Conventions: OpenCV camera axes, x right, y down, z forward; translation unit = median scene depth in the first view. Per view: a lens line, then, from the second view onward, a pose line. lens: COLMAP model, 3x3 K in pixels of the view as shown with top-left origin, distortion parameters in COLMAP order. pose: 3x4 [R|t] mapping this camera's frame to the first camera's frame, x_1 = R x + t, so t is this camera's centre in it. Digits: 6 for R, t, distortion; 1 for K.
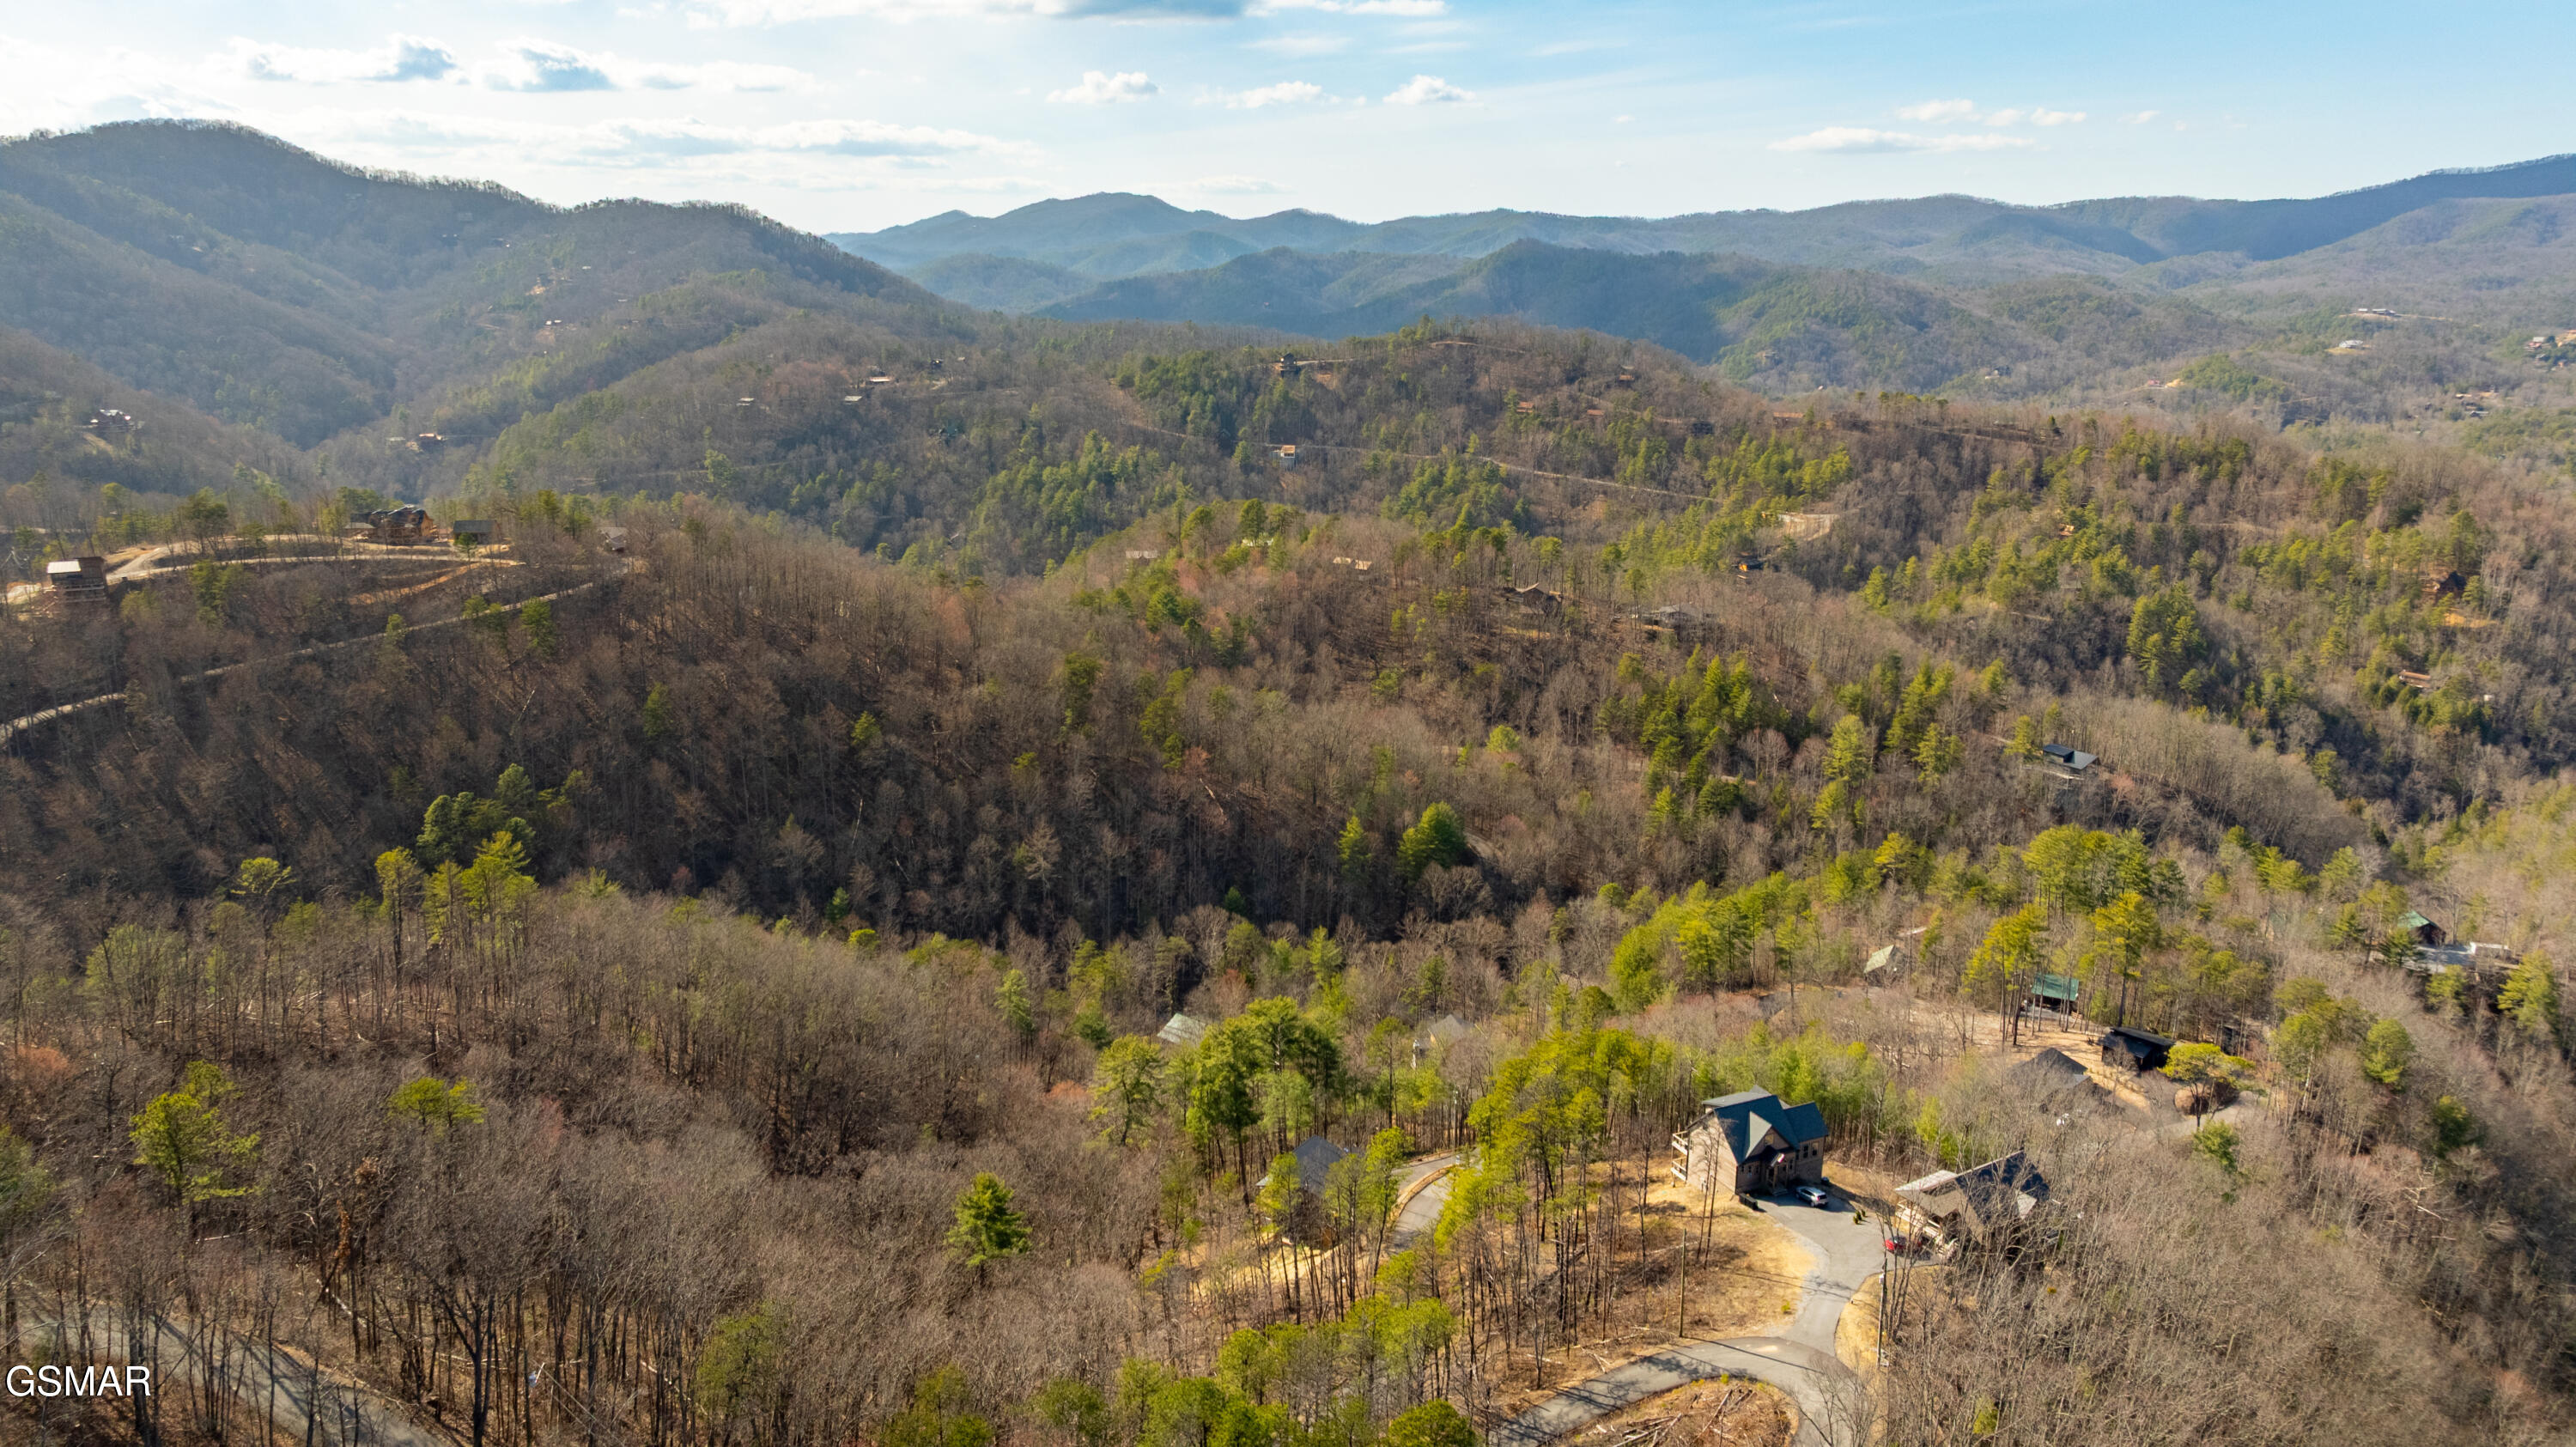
lens RADIAL K [[1816.5, 0, 1287.0], [0, 1816.5, 723.0], [0, 0, 1]] dist [-0.026310, 0.021775]
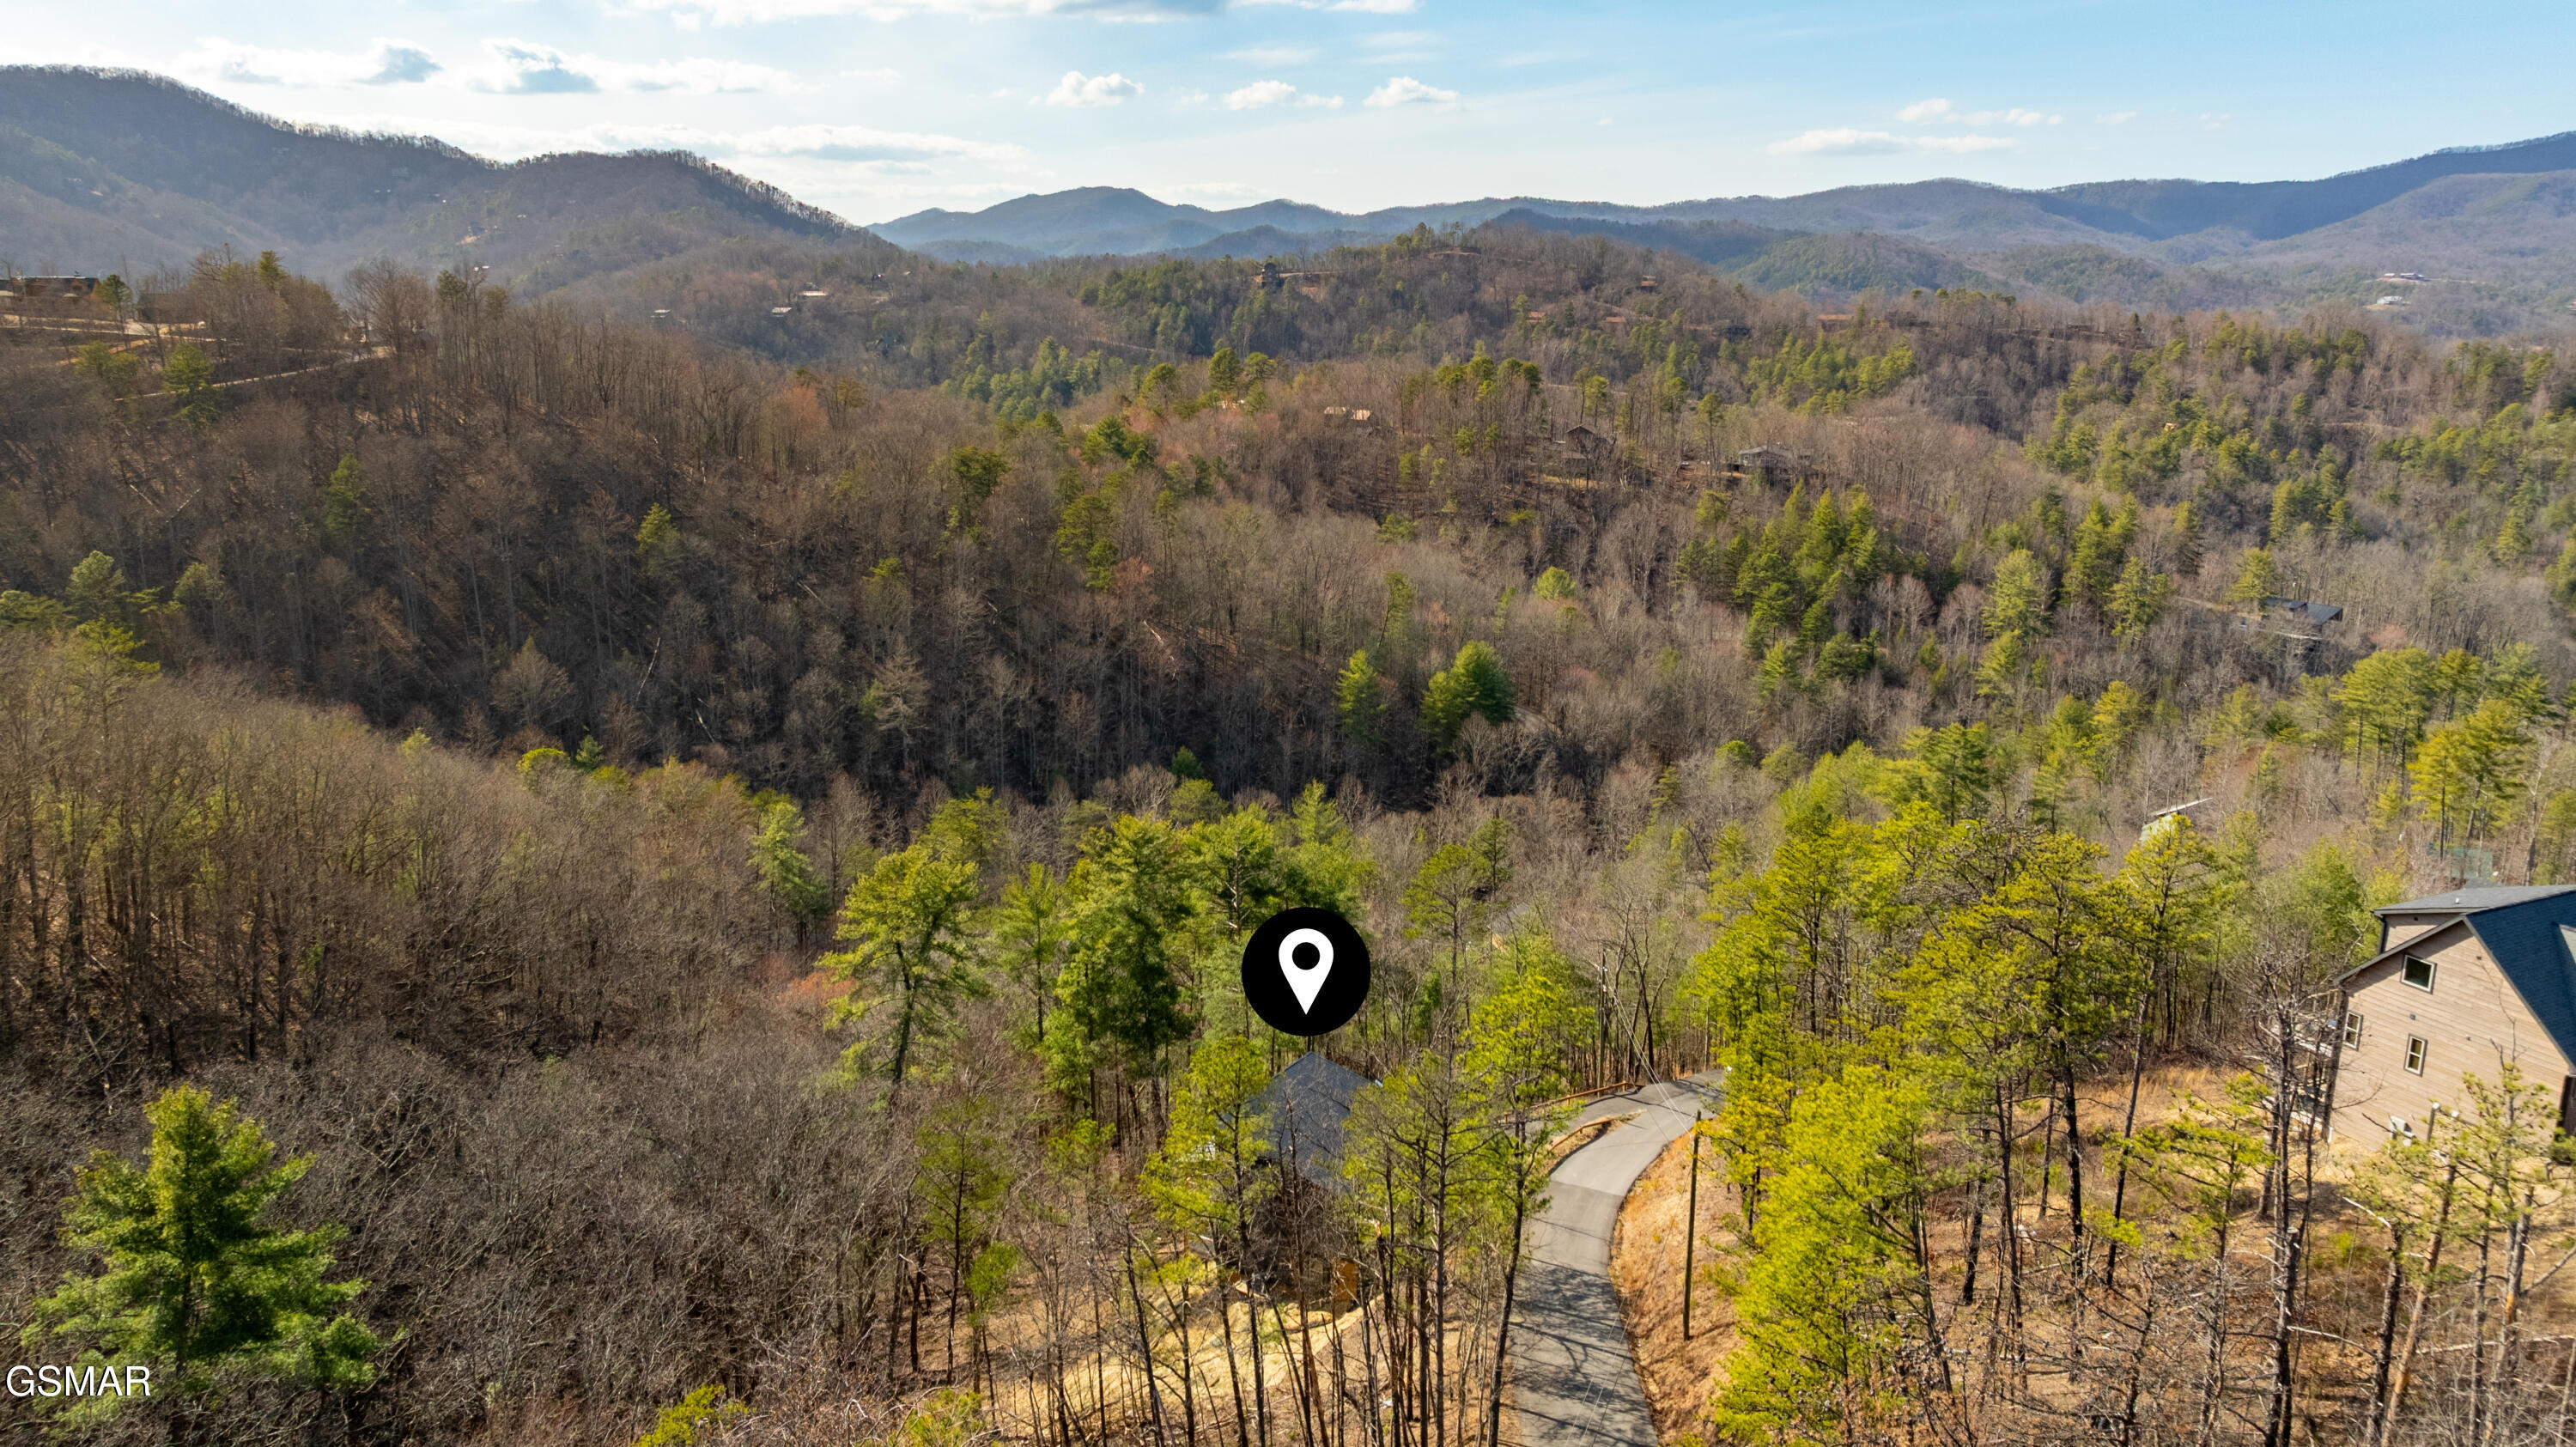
lens RADIAL K [[1816.5, 0, 1284.9], [0, 1816.5, 723.5], [0, 0, 1]] dist [-0.026310, 0.021775]
pose [[0.999969, -0.004852, 0.006279, 0.001874], [0.004882, 0.999977, -0.004681, 0.041164], [-0.006256, 0.004711, 0.999969, 0.152626]]
